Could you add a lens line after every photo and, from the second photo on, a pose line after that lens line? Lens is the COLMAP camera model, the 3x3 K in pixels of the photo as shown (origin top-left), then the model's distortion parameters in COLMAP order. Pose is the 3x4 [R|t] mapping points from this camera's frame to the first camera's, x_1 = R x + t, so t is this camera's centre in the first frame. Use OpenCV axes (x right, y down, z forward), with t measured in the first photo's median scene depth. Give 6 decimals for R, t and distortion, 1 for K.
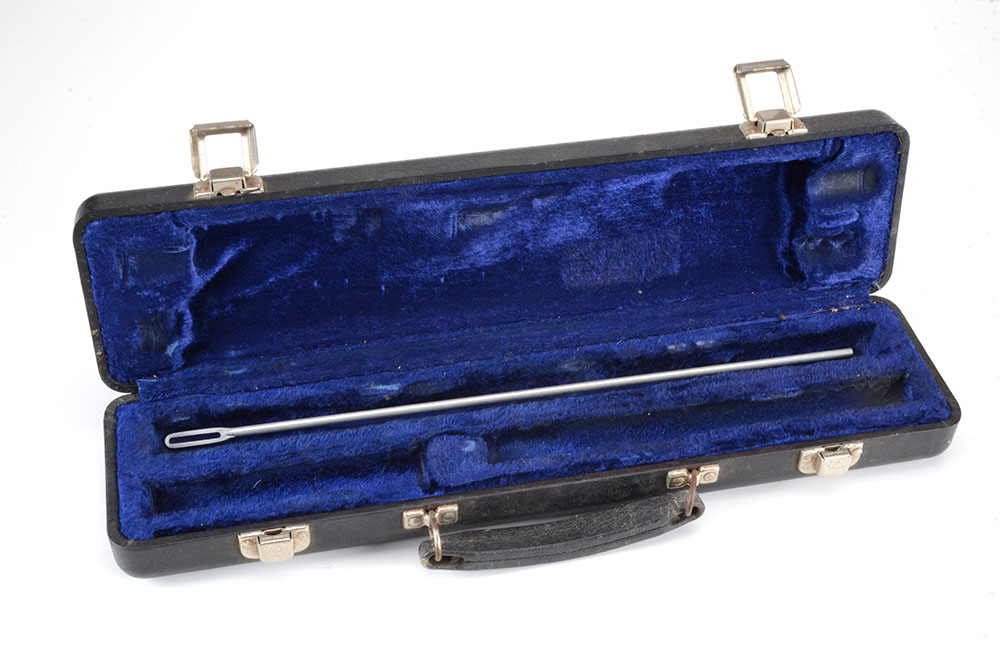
lens RADIAL K [[1479.8, 0, 497.6], [0, 1479.8, 334.5], [0, 0, 1]] dist [-0.021662, 0.000000]
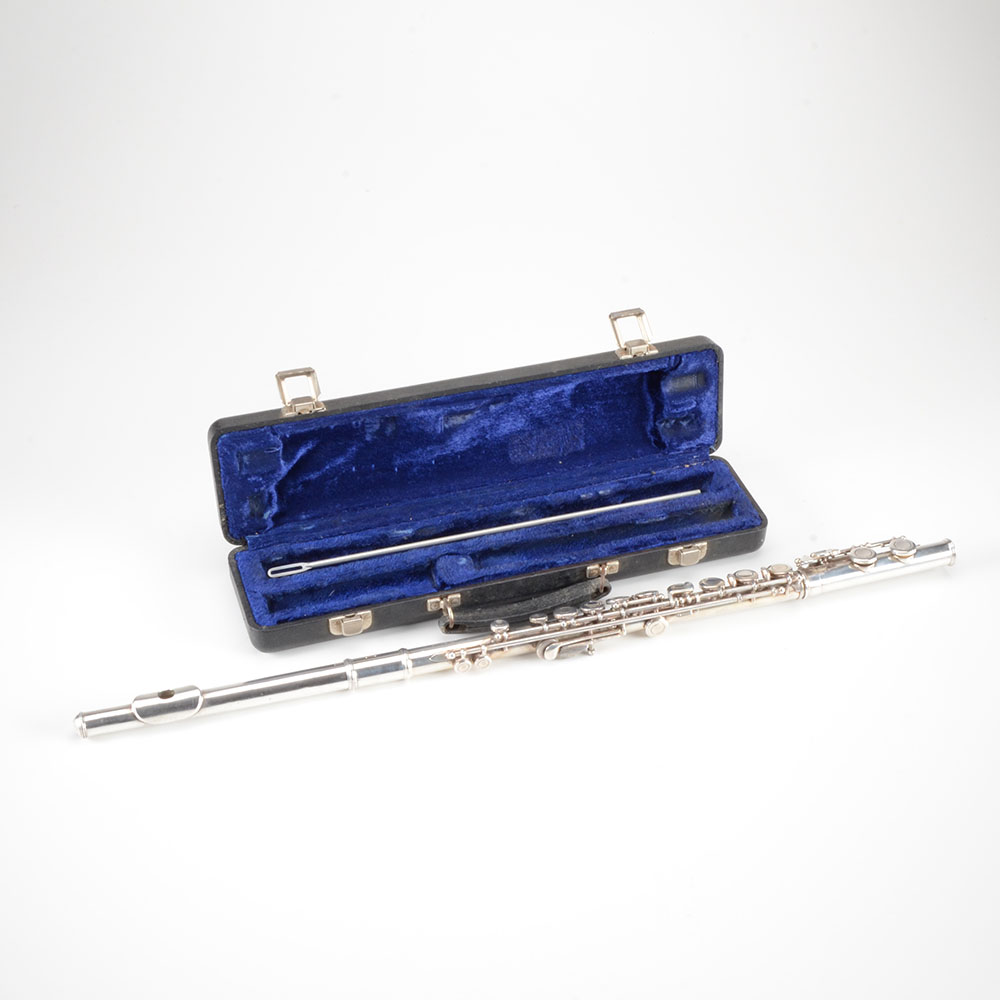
lens RADIAL K [[1788.9, 0, 496.8], [0, 1788.9, 491.2], [0, 0, 1]] dist [0.142733, 0.000000]
pose [[0.994976, -0.068222, 0.073275, -0.114966], [0.072991, 0.995244, -0.064505, 0.123969], [-0.068526, 0.069529, 0.995224, -0.901887]]
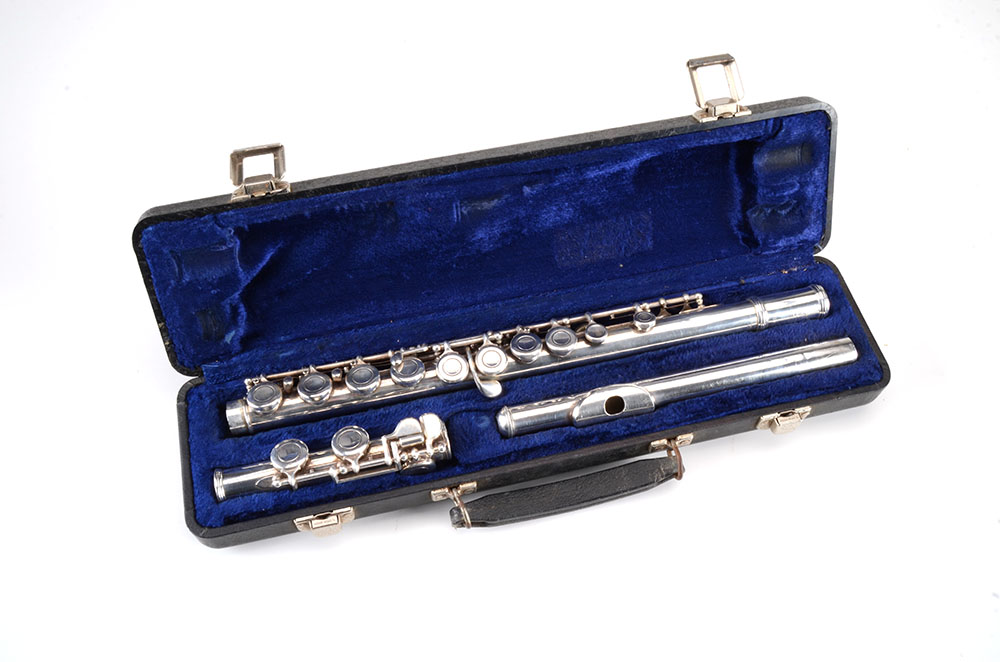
lens RADIAL K [[977.5, 0, 508.5], [0, 977.5, 363.9], [0, 0, 1]] dist [-0.061441, 0.000000]
pose [[0.996546, -0.075815, -0.033891, 0.027929], [0.074848, 0.996775, -0.028939, 0.070279], [0.035975, 0.026302, 0.999006, 0.226831]]
